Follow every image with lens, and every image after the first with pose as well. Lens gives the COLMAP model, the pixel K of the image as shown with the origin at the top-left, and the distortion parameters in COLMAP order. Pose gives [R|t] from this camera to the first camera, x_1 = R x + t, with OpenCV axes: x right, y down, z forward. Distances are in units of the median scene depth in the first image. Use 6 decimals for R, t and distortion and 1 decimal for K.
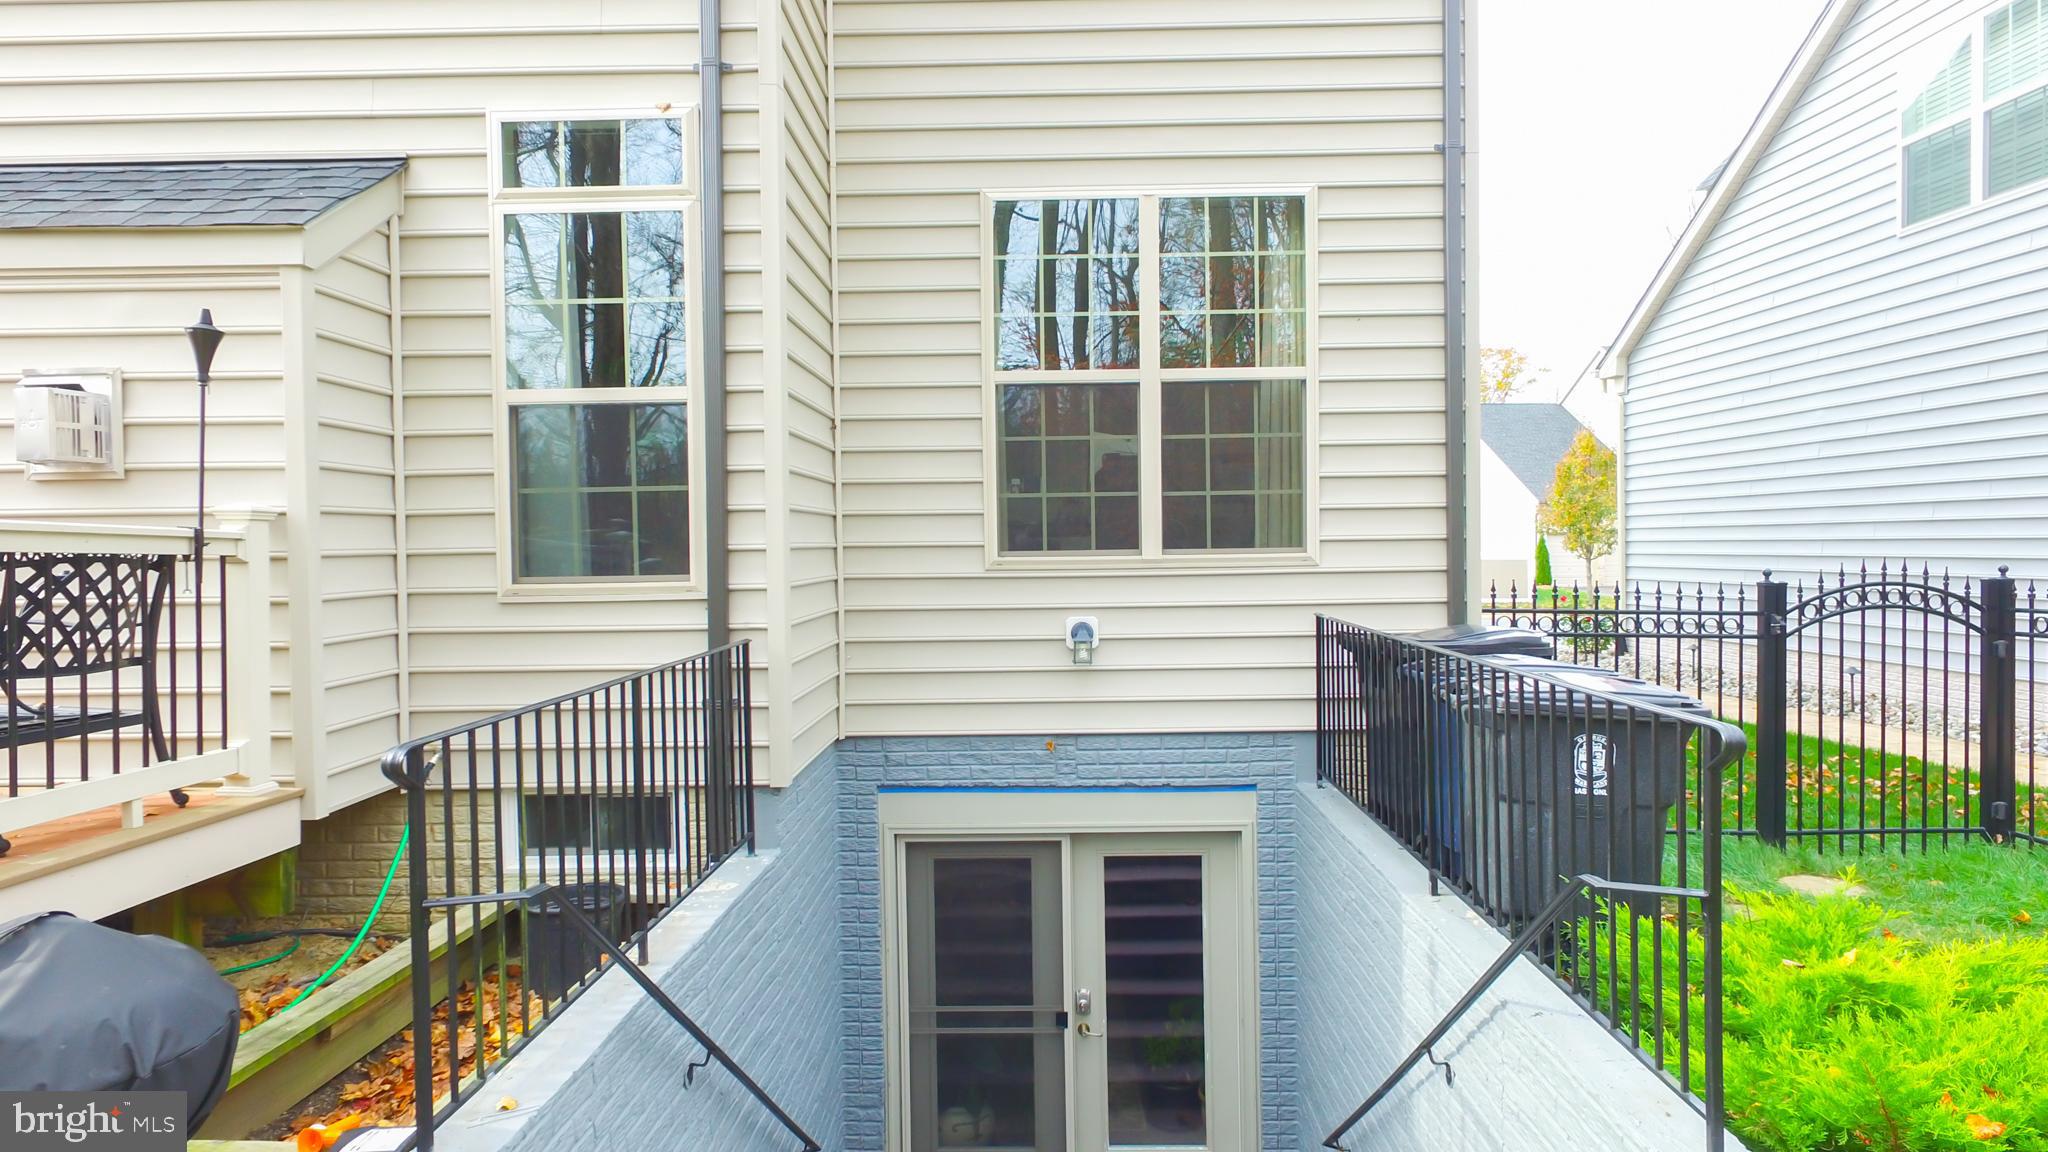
lens RADIAL K [[1153.8, 0, 1017.5], [0, 1153.8, 570.0], [0, 0, 1]] dist [-0.000080, 0.008278]
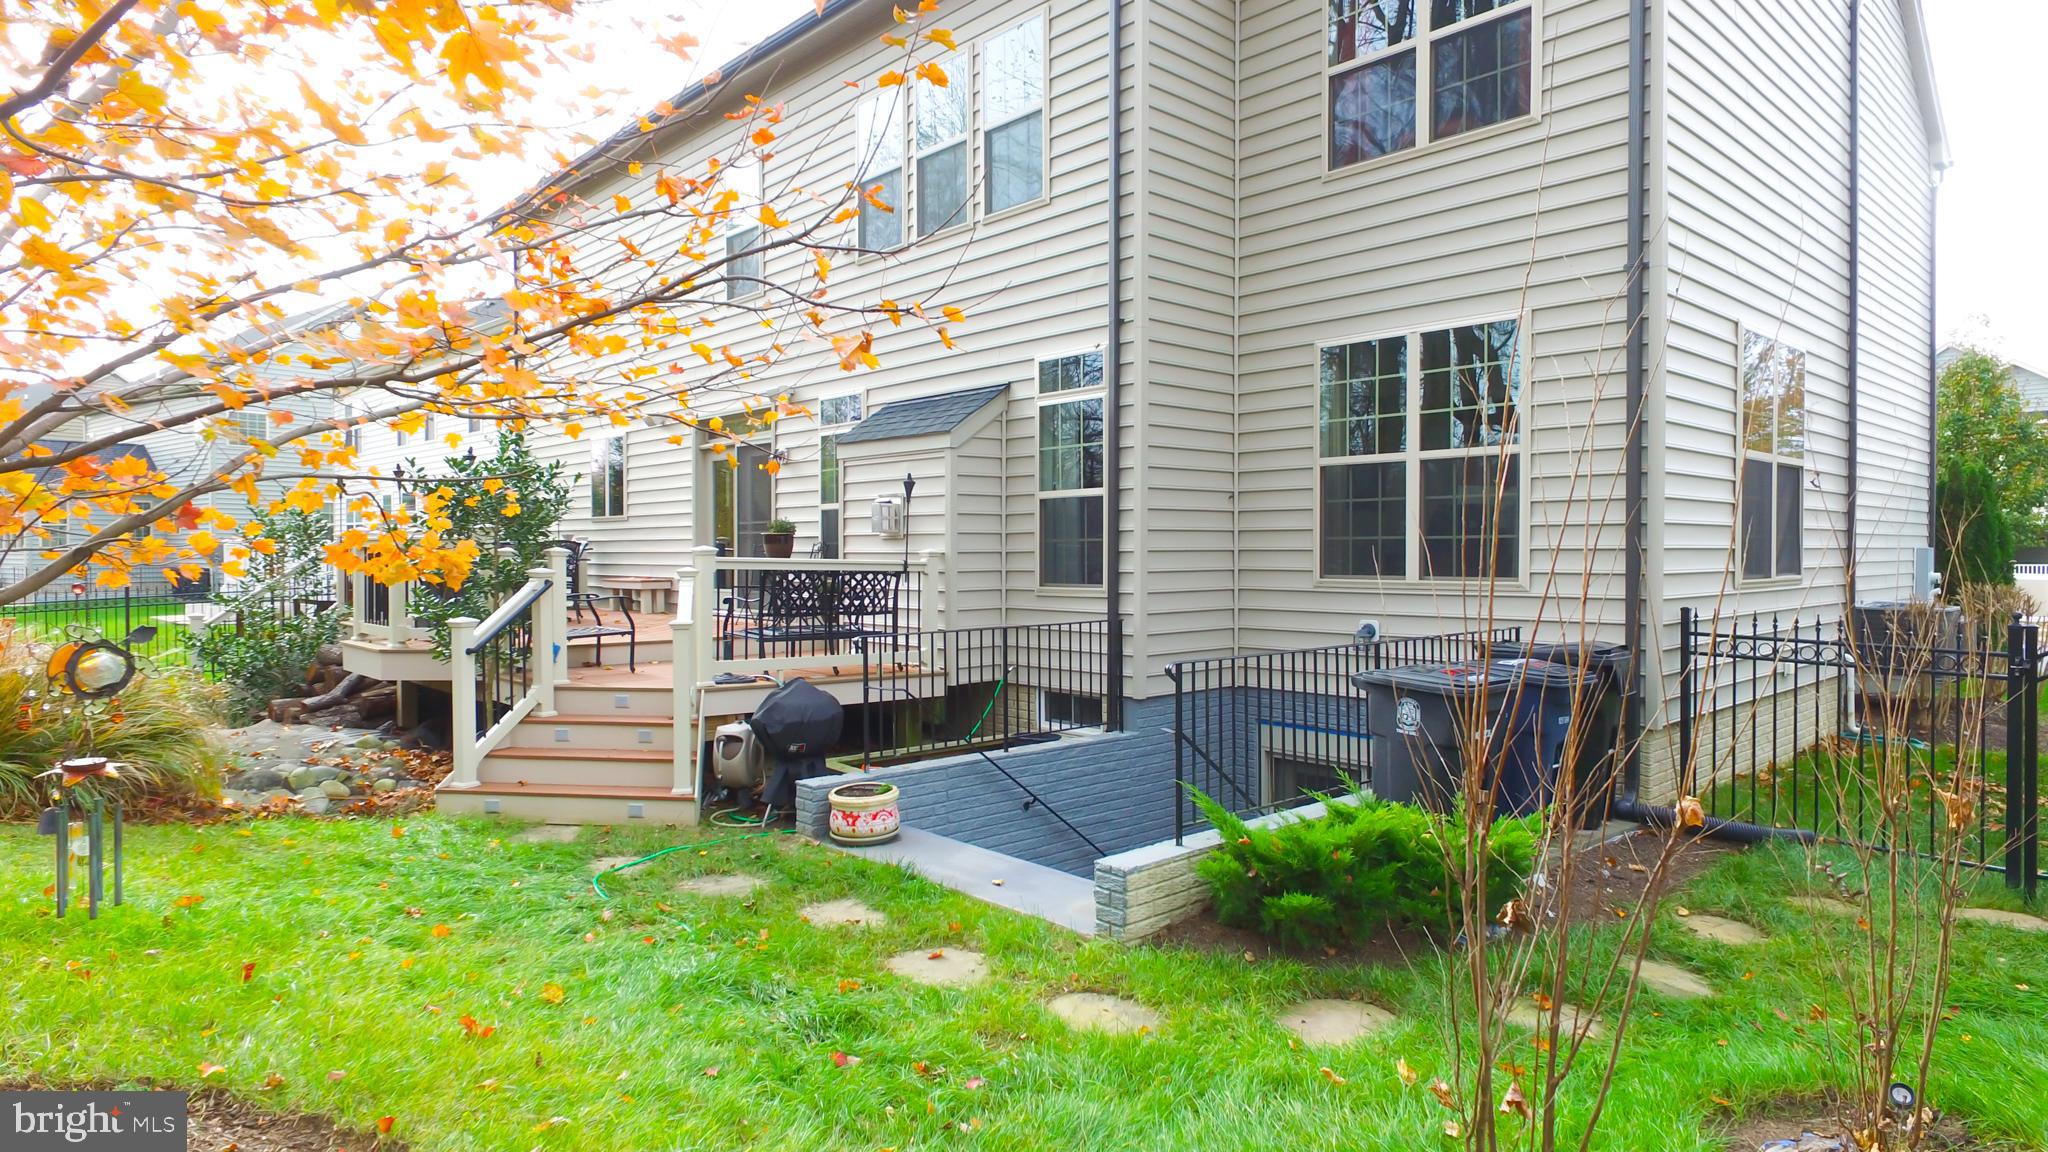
lens RADIAL K [[1153.8, 0, 1027.3], [0, 1153.8, 566.4], [0, 0, 1]] dist [-0.000080, 0.008278]
pose [[0.691651, 0.017815, -0.722012, 1.016466], [-0.021671, 0.999758, 0.003909, -0.030916], [0.721907, 0.012943, 0.691869, -0.428686]]
